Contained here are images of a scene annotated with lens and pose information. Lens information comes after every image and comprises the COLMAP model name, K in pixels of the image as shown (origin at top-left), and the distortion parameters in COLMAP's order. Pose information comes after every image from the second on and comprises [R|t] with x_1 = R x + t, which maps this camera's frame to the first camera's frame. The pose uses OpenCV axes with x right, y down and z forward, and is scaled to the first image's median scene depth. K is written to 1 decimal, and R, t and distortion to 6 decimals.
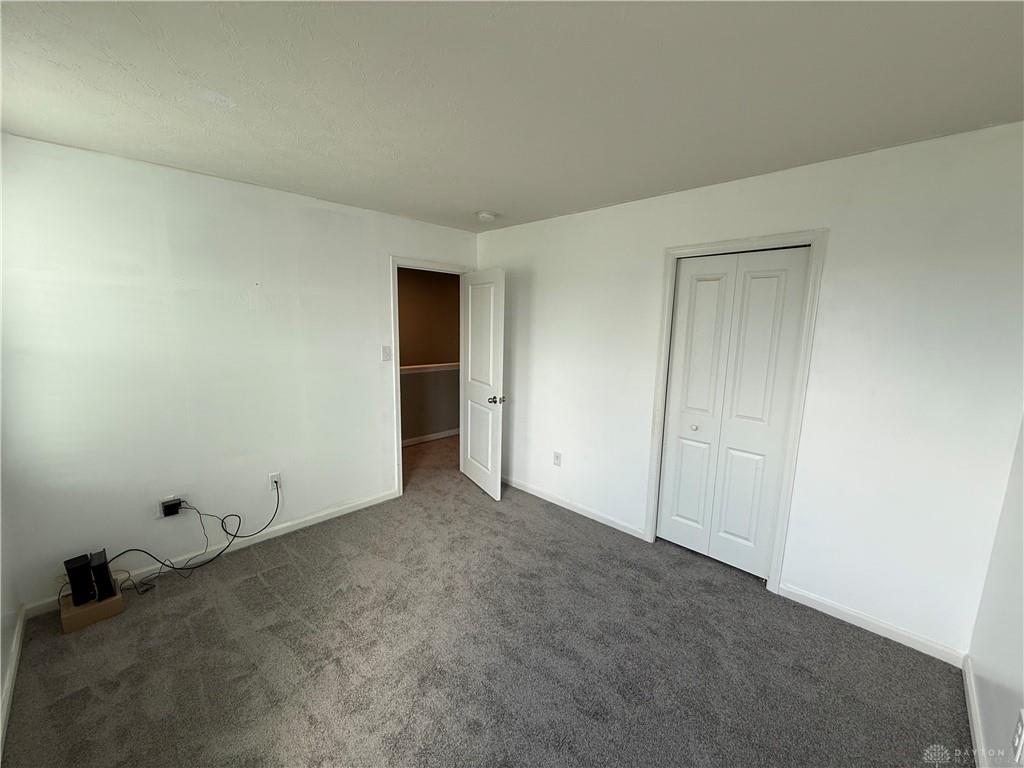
lens RADIAL K [[413.0, 0, 512.0], [0, 413.0, 384.0], [0, 0, 1]] dist [-0.009379, -0.000140]
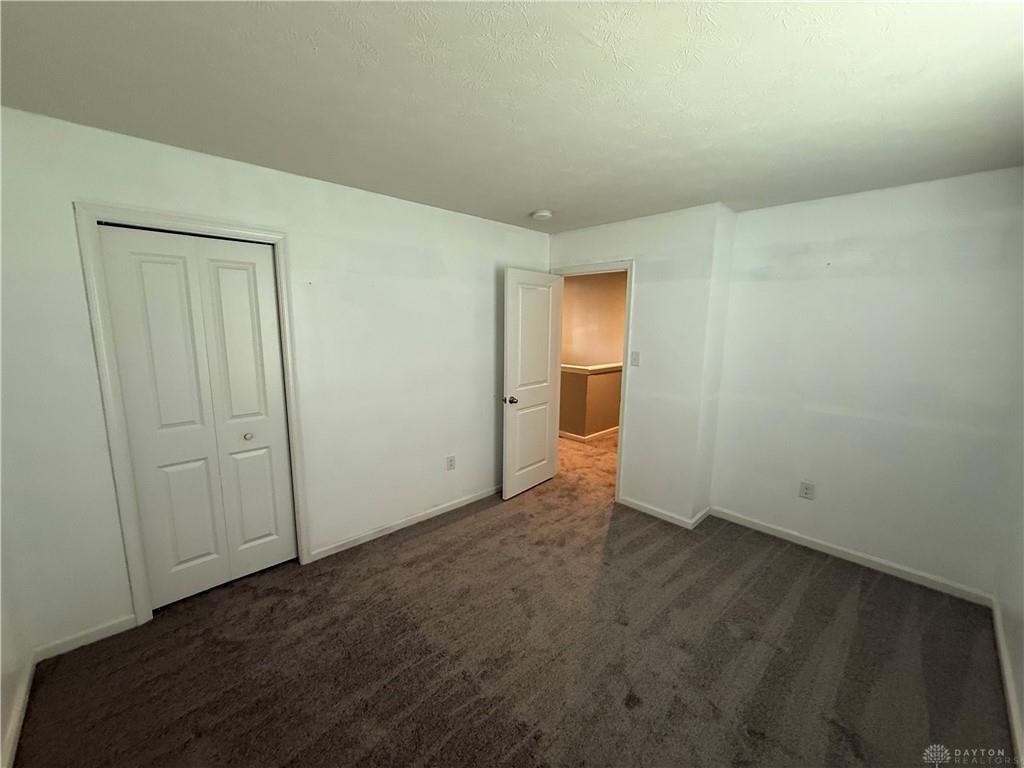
lens RADIAL K [[409.6, 0, 517.0], [0, 409.6, 384.5], [0, 0, 1]] dist [-0.010713, -0.000800]
pose [[0.018035, -0.175571, 0.984302, -0.323216], [0.147726, 0.974125, 0.171049, -0.055428], [-0.988864, 0.142322, 0.043505, 0.318829]]
